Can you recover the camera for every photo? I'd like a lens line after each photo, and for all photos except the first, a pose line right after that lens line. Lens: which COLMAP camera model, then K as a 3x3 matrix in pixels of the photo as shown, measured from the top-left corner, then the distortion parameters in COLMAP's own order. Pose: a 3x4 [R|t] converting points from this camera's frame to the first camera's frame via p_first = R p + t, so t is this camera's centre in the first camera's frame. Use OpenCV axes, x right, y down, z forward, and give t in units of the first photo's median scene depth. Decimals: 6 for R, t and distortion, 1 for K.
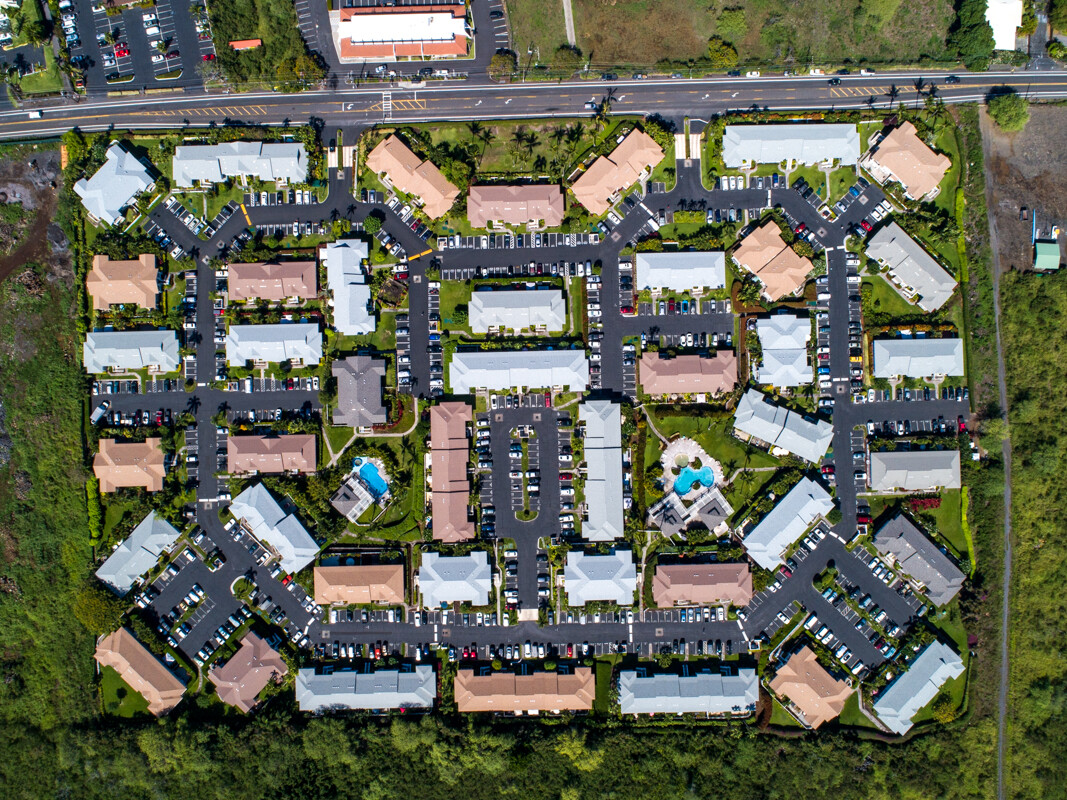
lens RADIAL K [[825.3, 0, 533.5], [0, 825.3, 400.0], [0, 0, 1]] dist [-0.009412, -0.005820]
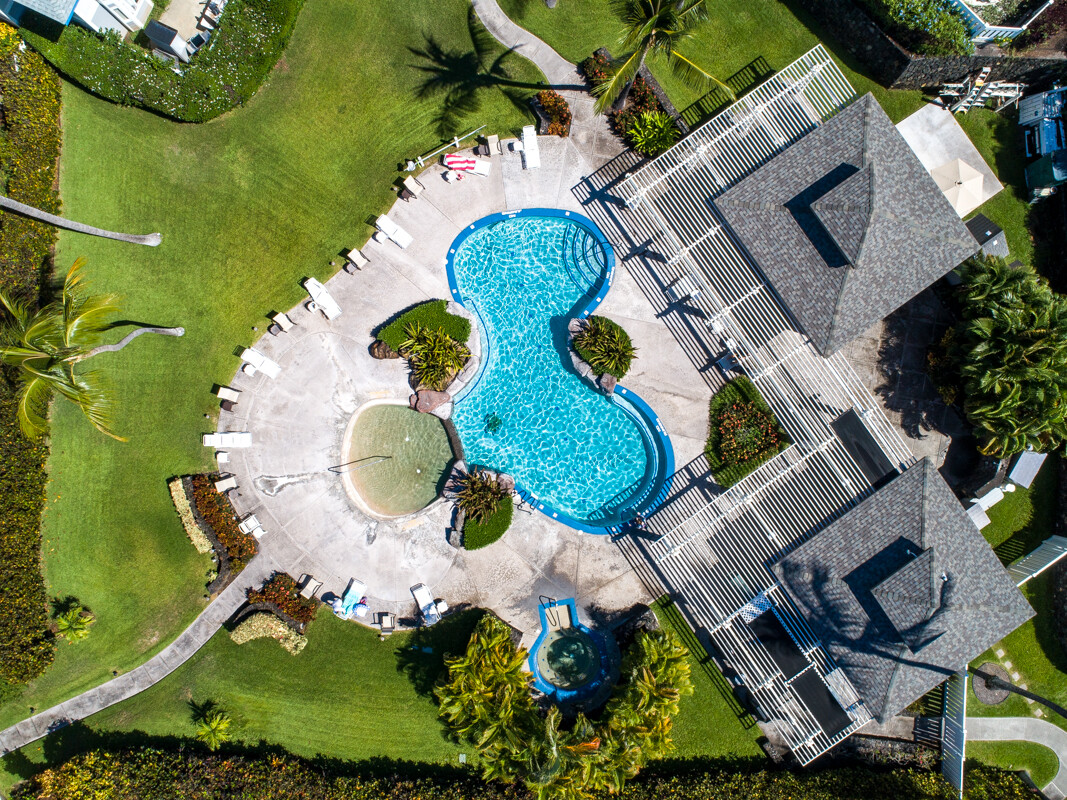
lens RADIAL K [[825.3, 0, 533.5], [0, 825.3, 400.0], [0, 0, 1]] dist [-0.009412, -0.005820]
pose [[0.016778, -0.999508, -0.026512, 0.194044], [0.999846, 0.016634, 0.005619, 0.093846], [-0.005175, -0.026602, 0.999633, 0.879214]]
